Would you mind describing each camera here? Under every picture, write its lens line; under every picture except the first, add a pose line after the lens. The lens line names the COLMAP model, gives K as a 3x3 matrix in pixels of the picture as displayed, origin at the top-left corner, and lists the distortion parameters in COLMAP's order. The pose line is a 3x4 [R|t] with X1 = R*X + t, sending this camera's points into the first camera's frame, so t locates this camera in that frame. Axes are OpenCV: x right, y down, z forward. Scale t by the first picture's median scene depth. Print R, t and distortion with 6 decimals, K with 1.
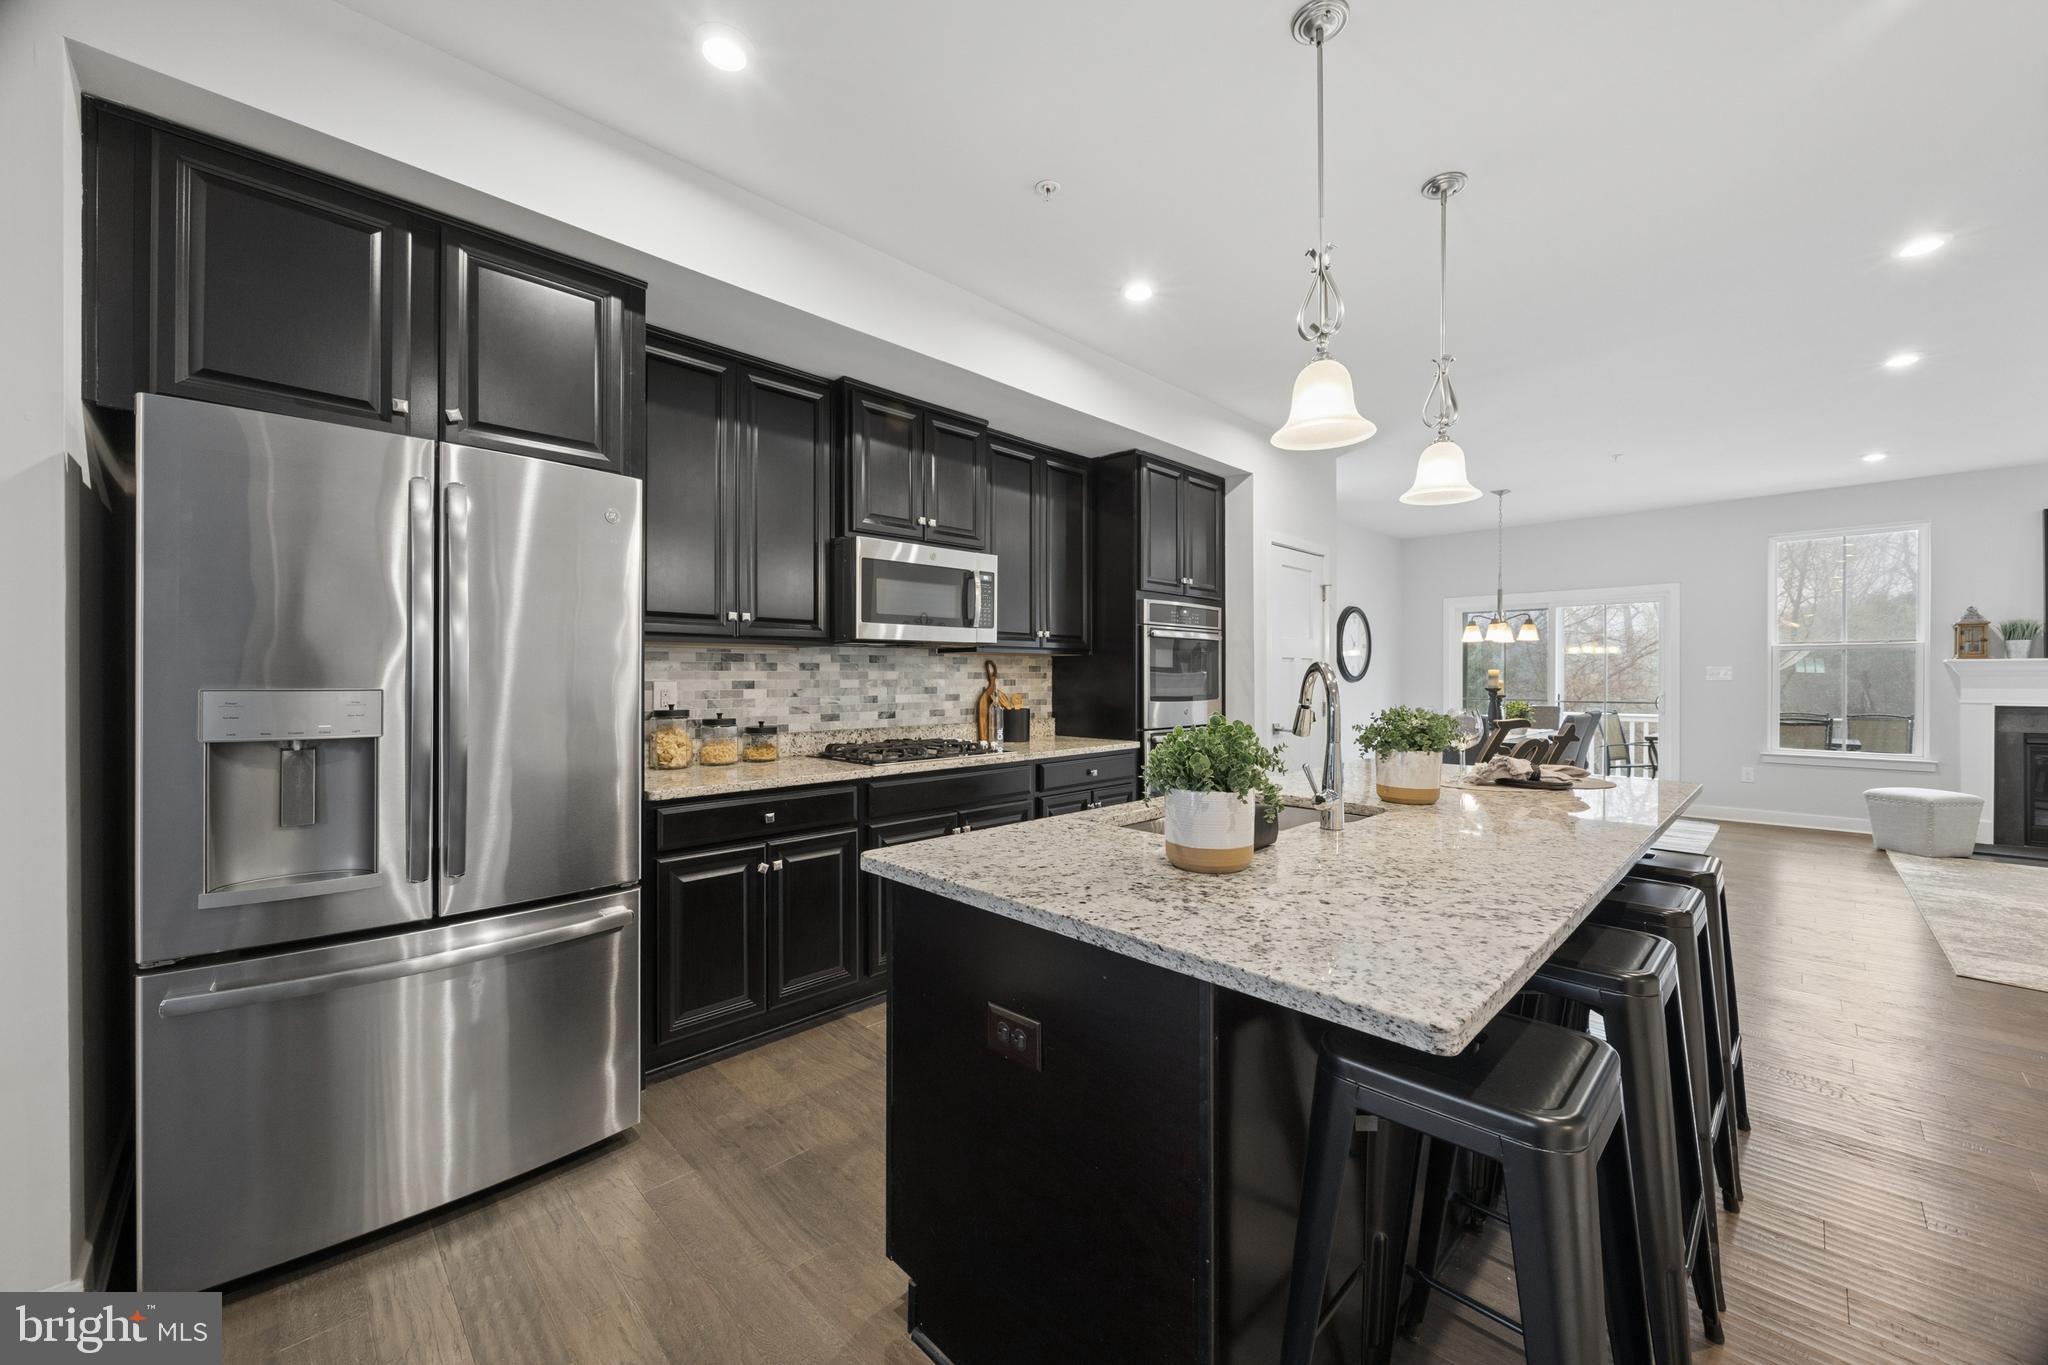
lens RADIAL K [[782.1, 0, 1015.9], [0, 782.1, 674.9], [0, 0, 1]] dist [0.002780, 0.000194]
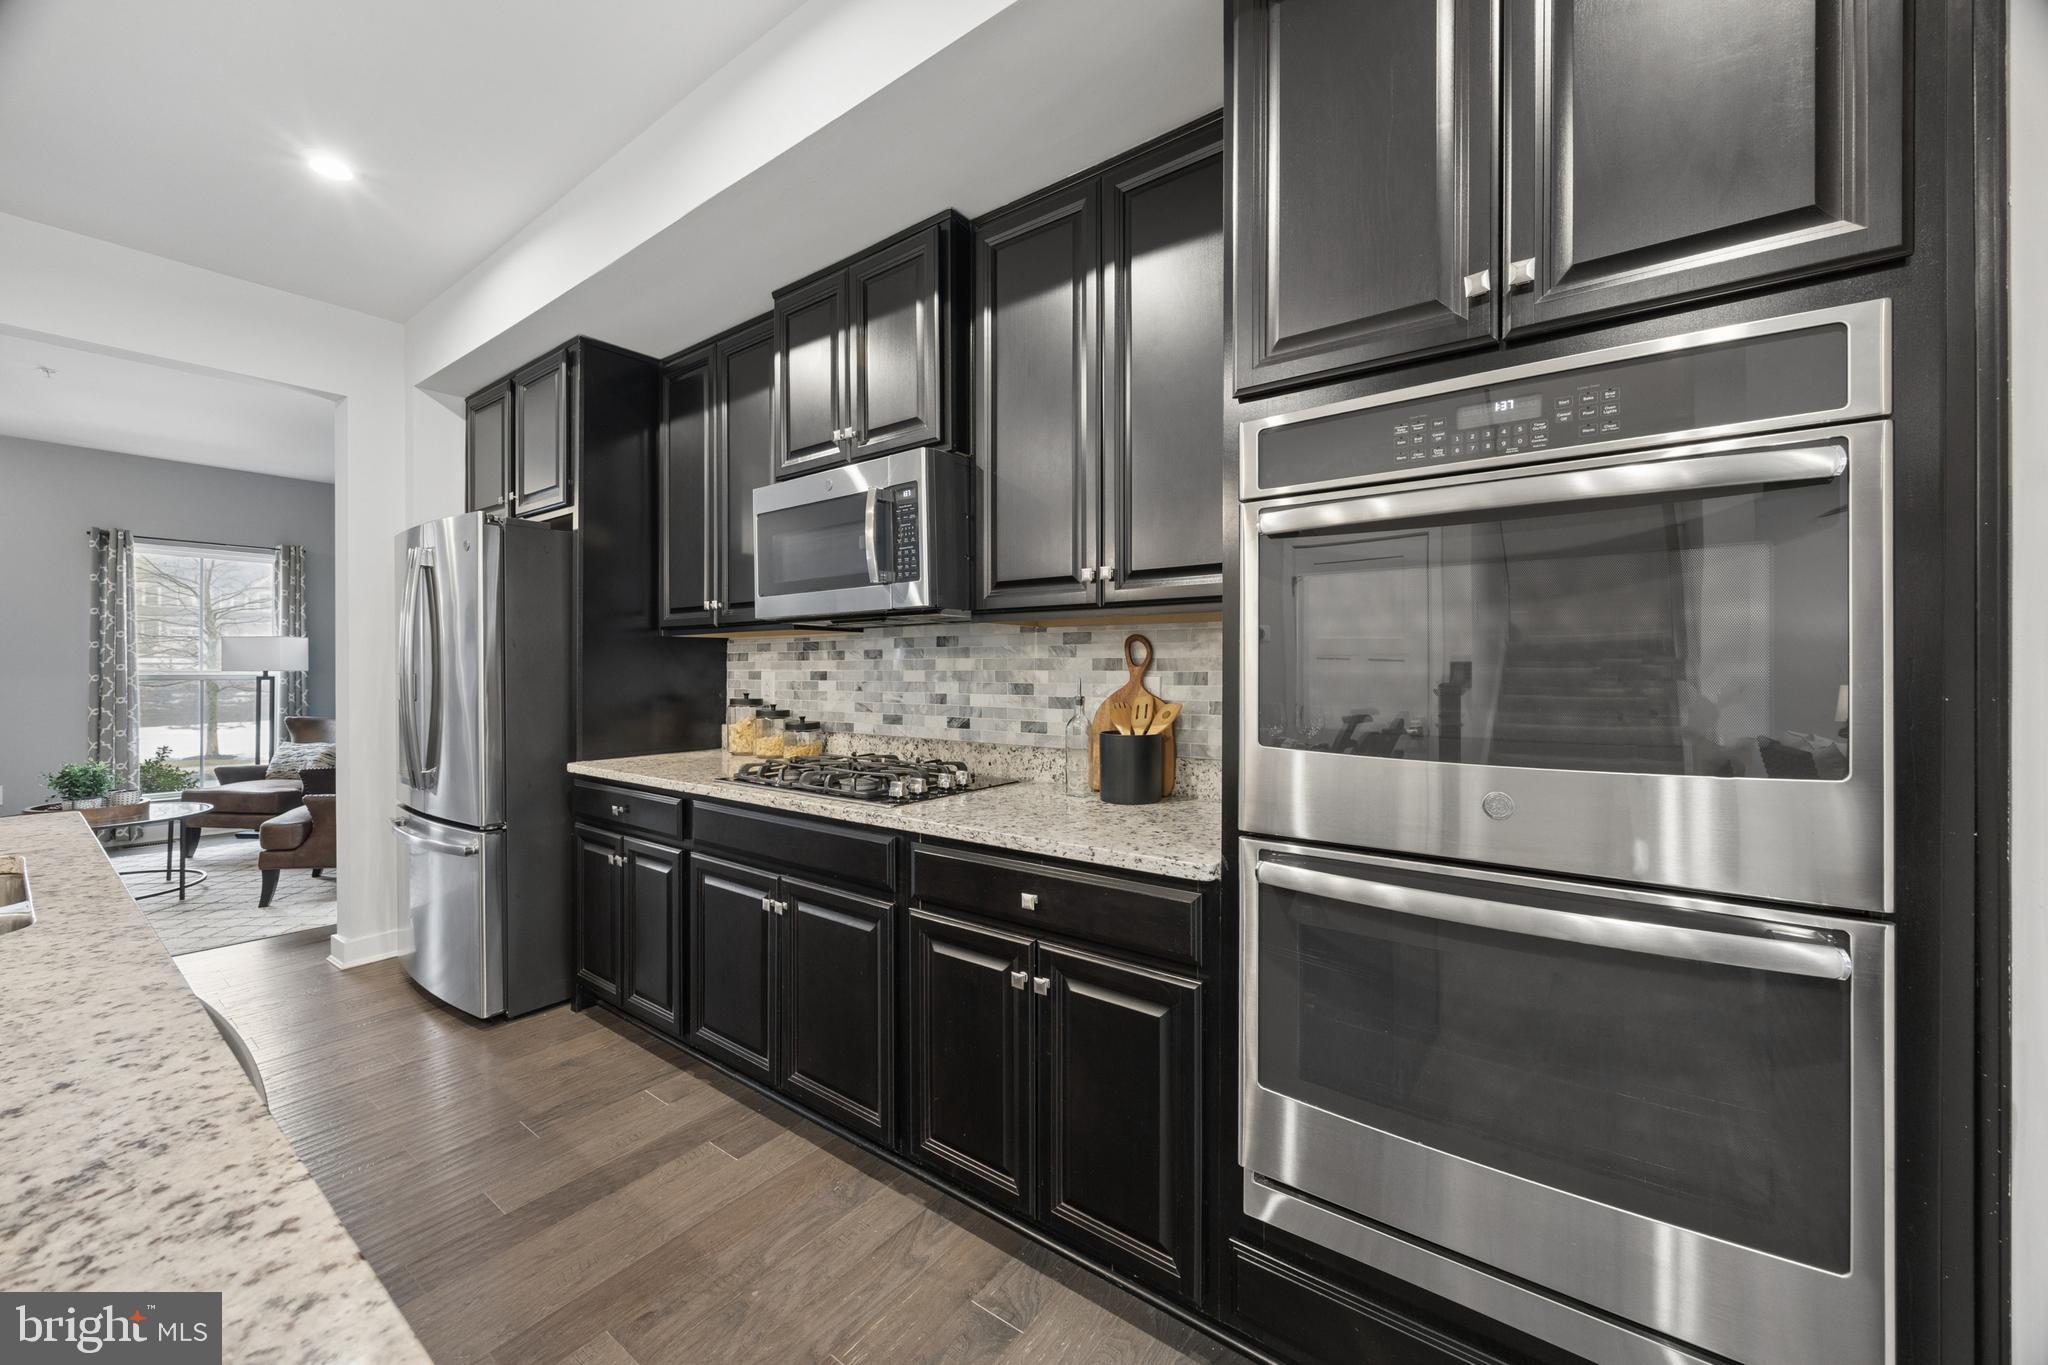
lens RADIAL K [[782.1, 0, 1027.8], [0, 782.1, 669.4], [0, 0, 1]] dist [0.002780, 0.000194]
pose [[0.153139, 0.002887, -0.988200, 0.528928], [0.003215, 0.999989, 0.003420, 0.002664], [0.988199, -0.003701, 0.153128, 0.978813]]
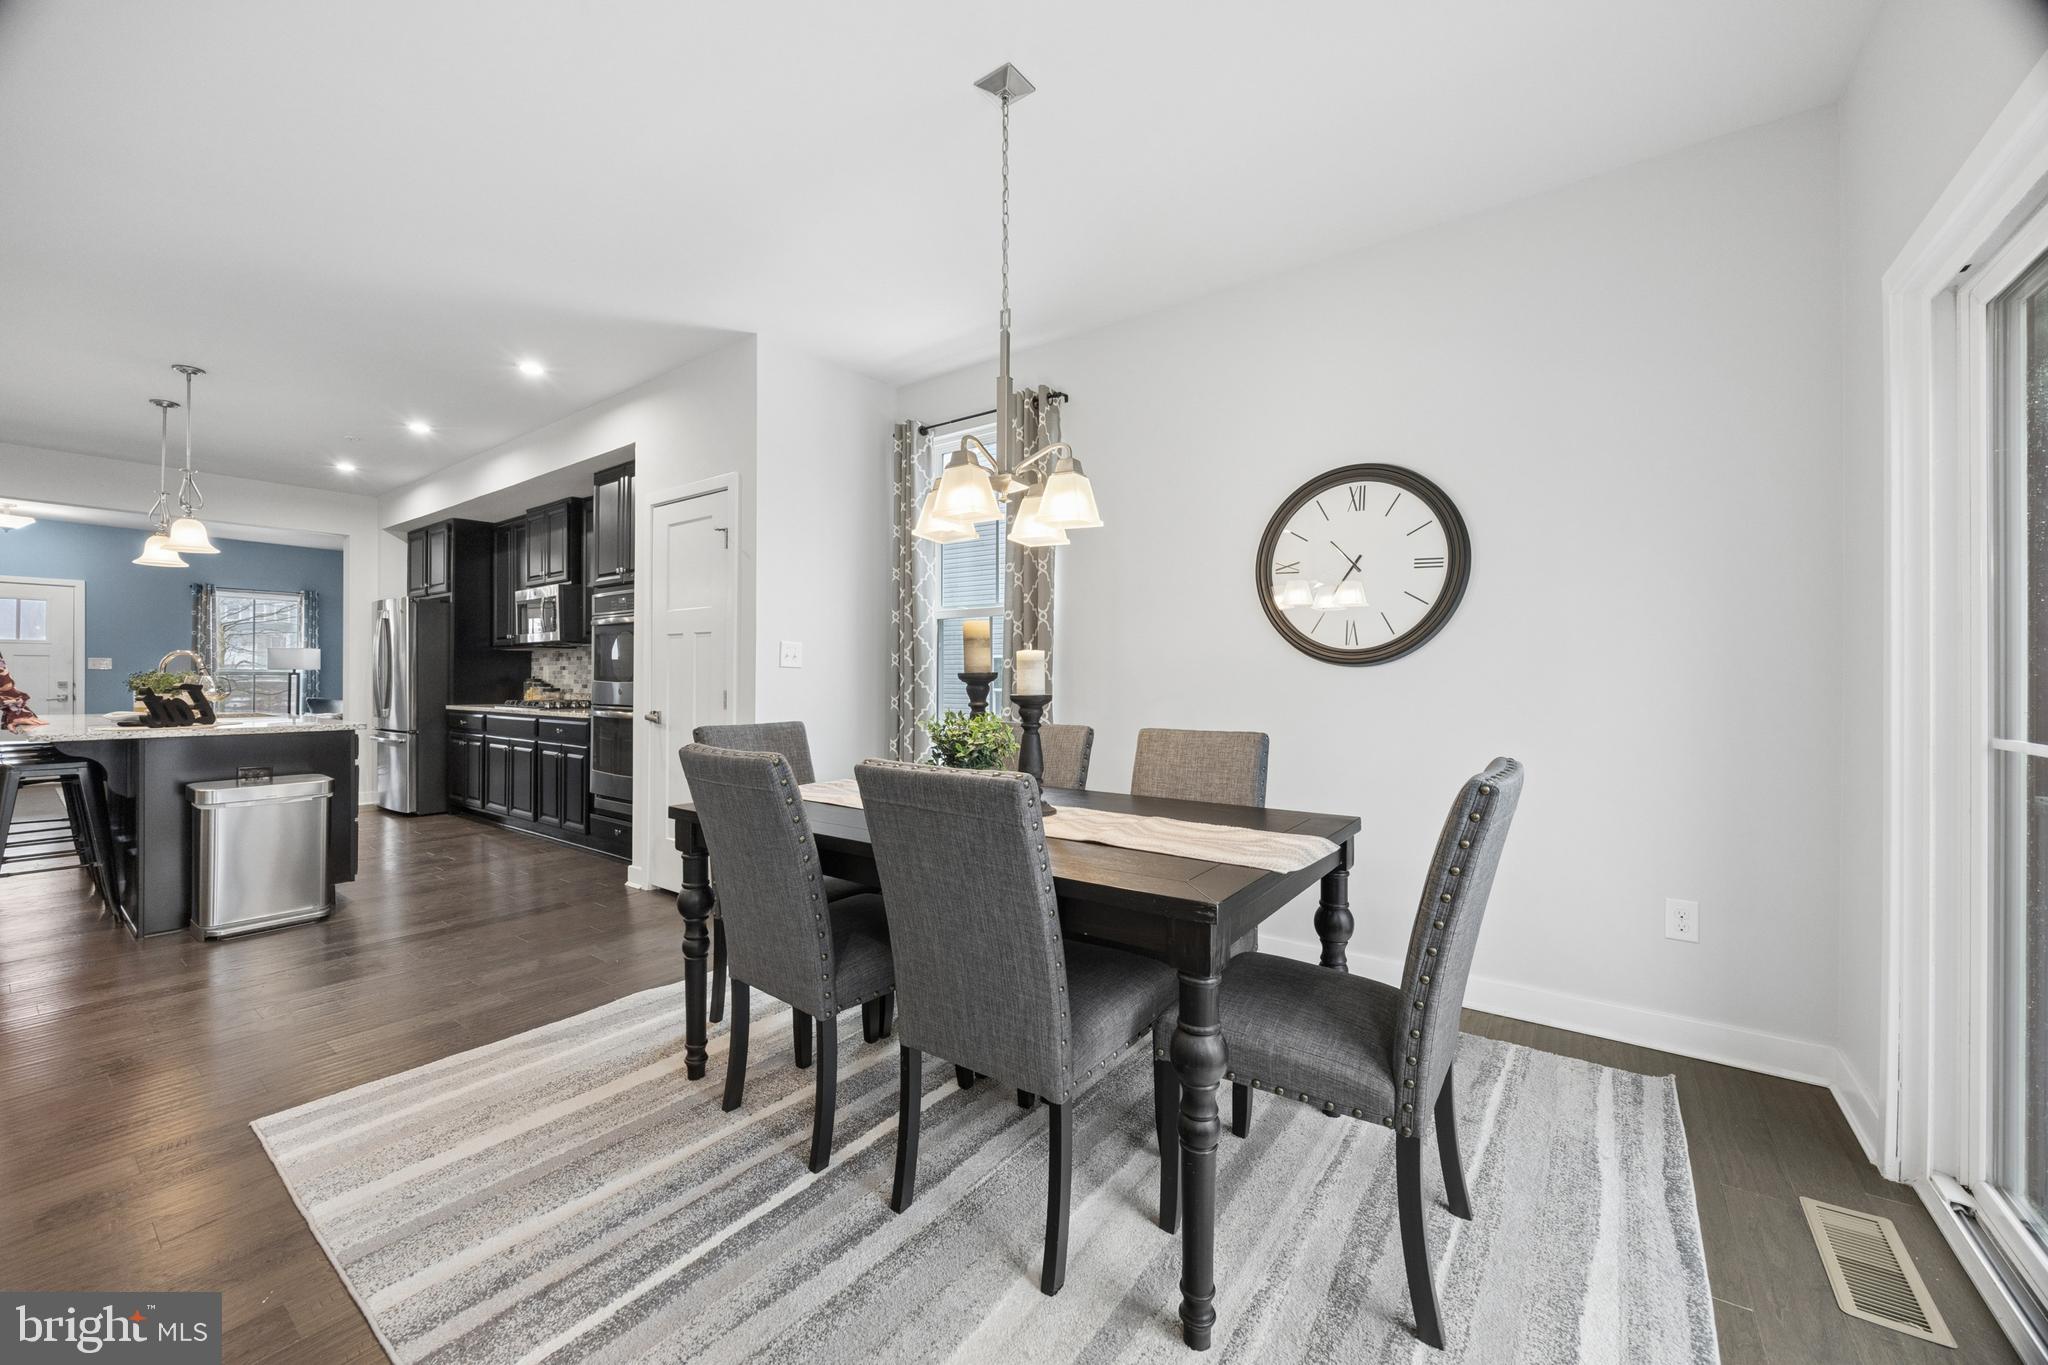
lens RADIAL K [[782.1, 0, 1016.6], [0, 782.1, 680.4], [0, 0, 1]] dist [0.002780, 0.000194]
pose [[0.154088, 0.006462, -0.988036, 1.647628], [0.001719, 0.999975, 0.006808, 0.029759], [0.988056, -0.002747, 0.154073, 1.649185]]
